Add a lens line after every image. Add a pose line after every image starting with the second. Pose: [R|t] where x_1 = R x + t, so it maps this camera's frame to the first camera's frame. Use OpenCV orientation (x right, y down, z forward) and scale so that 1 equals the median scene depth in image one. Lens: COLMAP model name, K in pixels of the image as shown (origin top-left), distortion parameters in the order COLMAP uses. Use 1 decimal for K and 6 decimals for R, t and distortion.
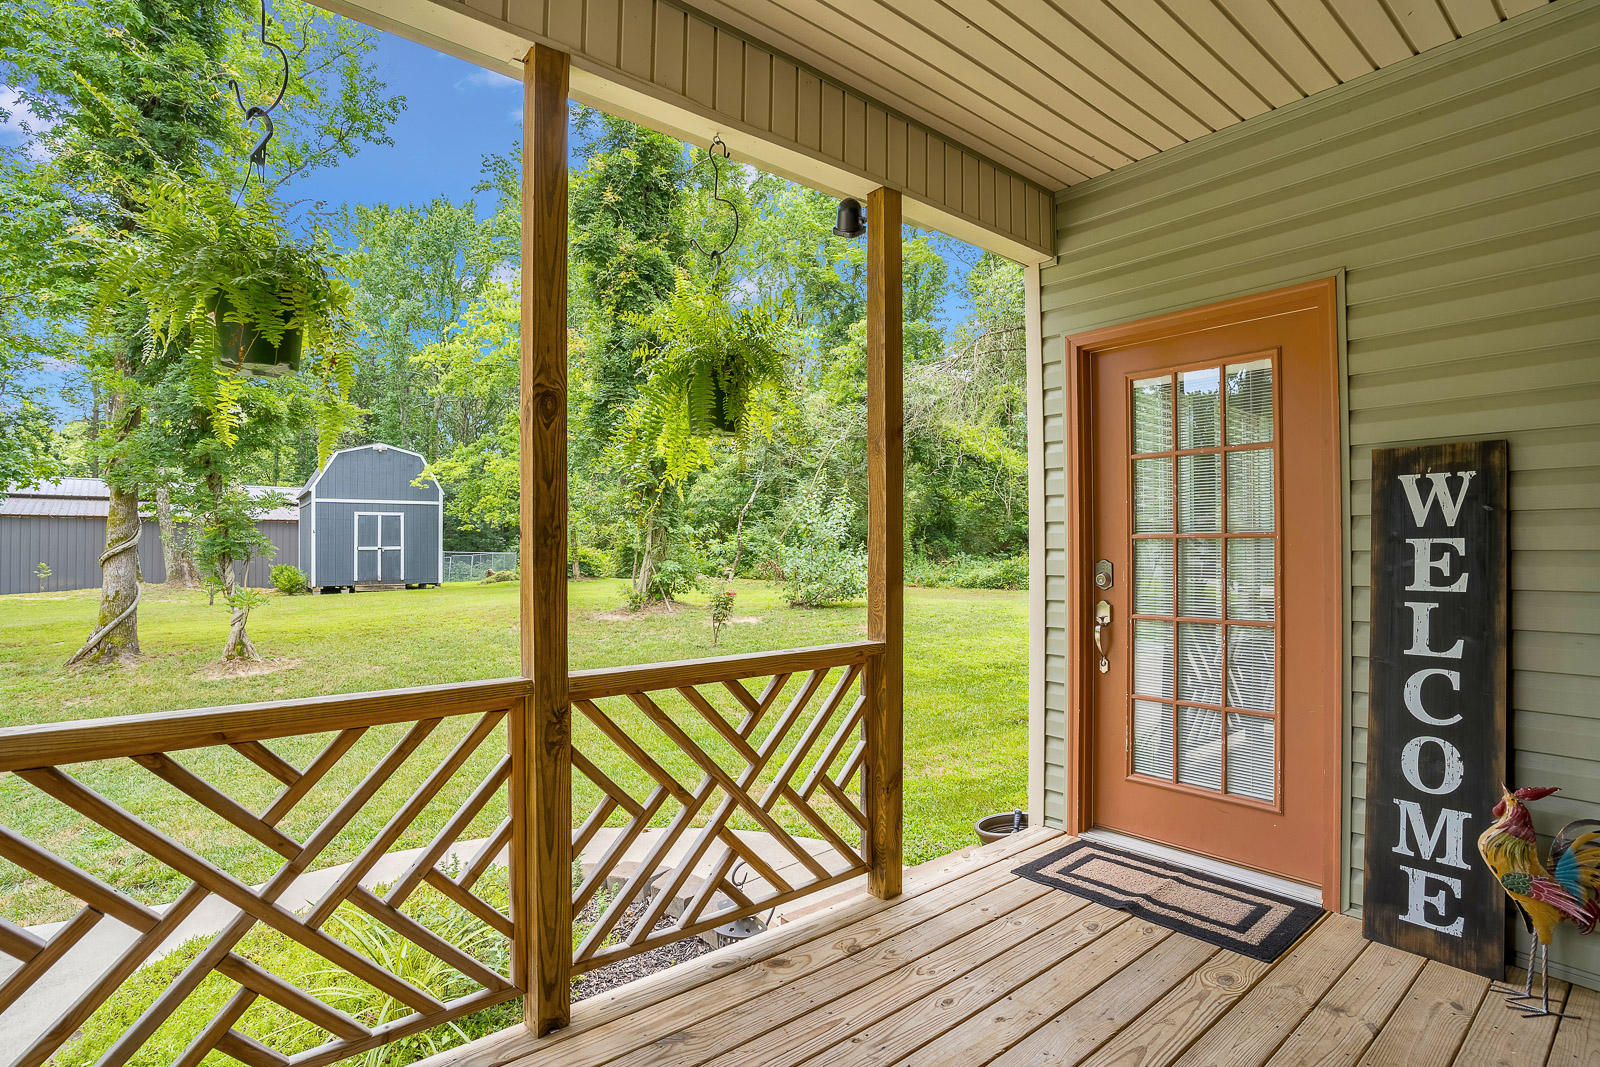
lens RADIAL K [[787.2, 0, 792.0], [0, 787.2, 538.1], [0, 0, 1]] dist [-0.086321, 0.036006]
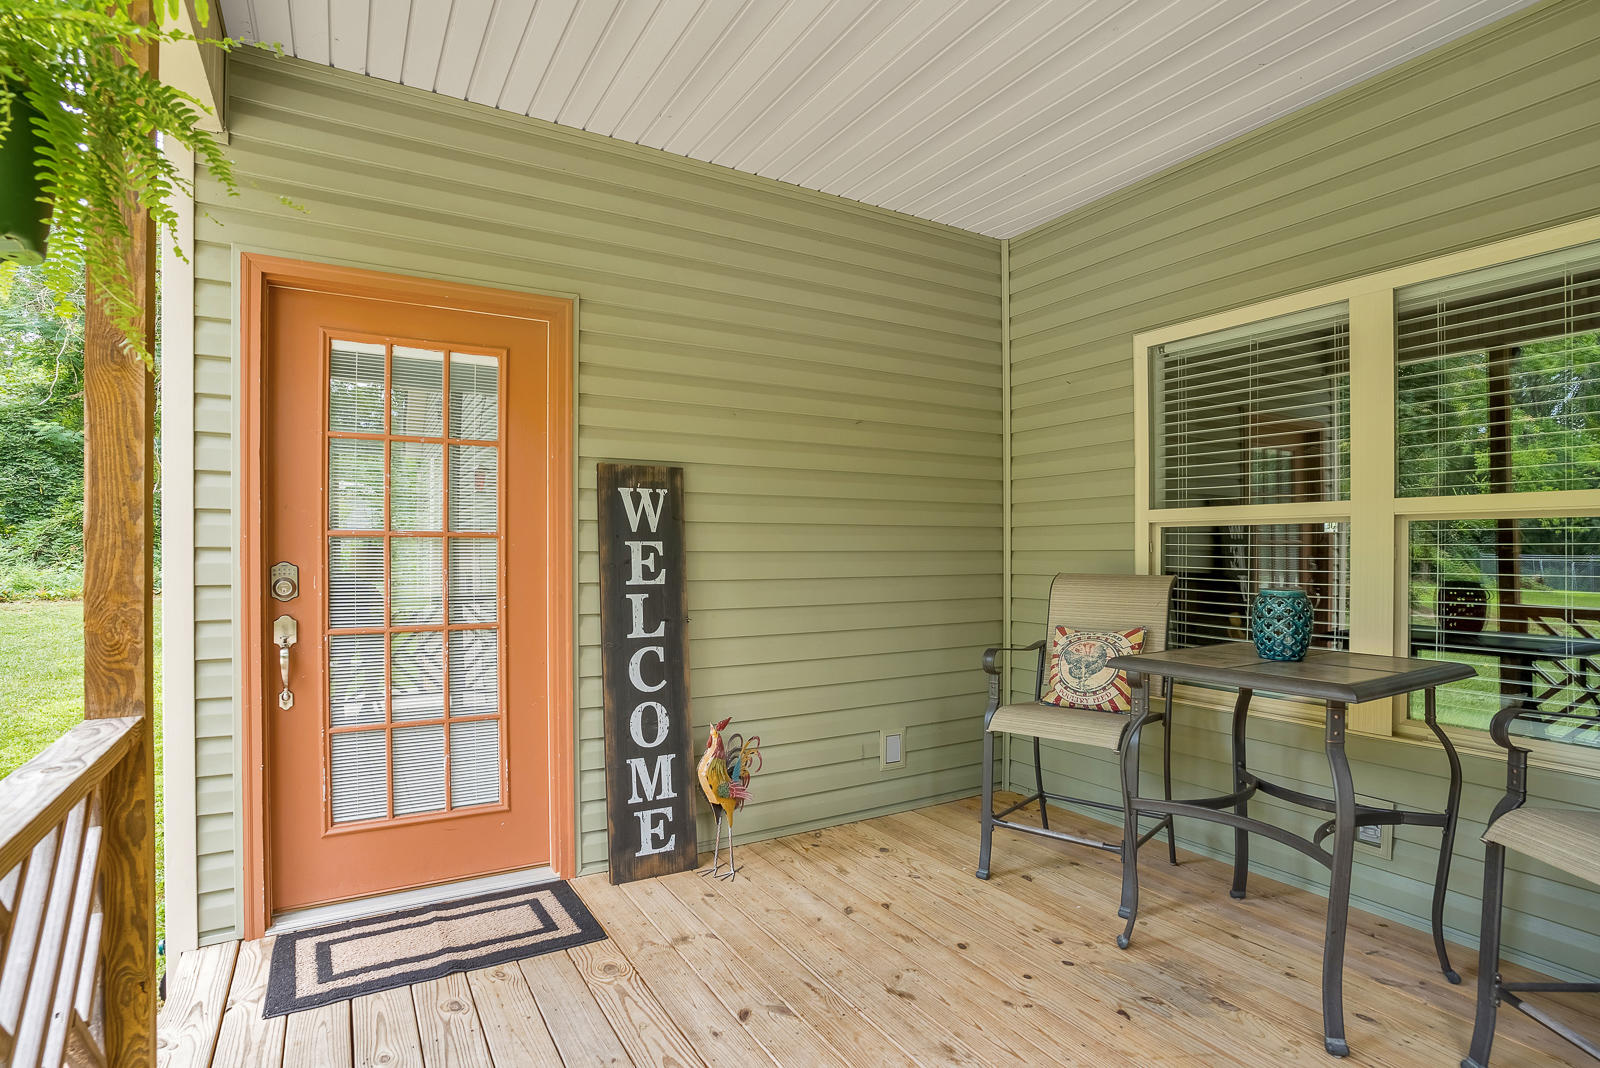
lens RADIAL K [[787.2, 0, 792.0], [0, 787.2, 538.6], [0, 0, 1]] dist [-0.086321, 0.036006]
pose [[0.161279, 0.000475, 0.986909, -0.380131], [-0.025138, 0.999677, 0.003627, -0.015262], [-0.986589, -0.025394, 0.161238, 0.560194]]
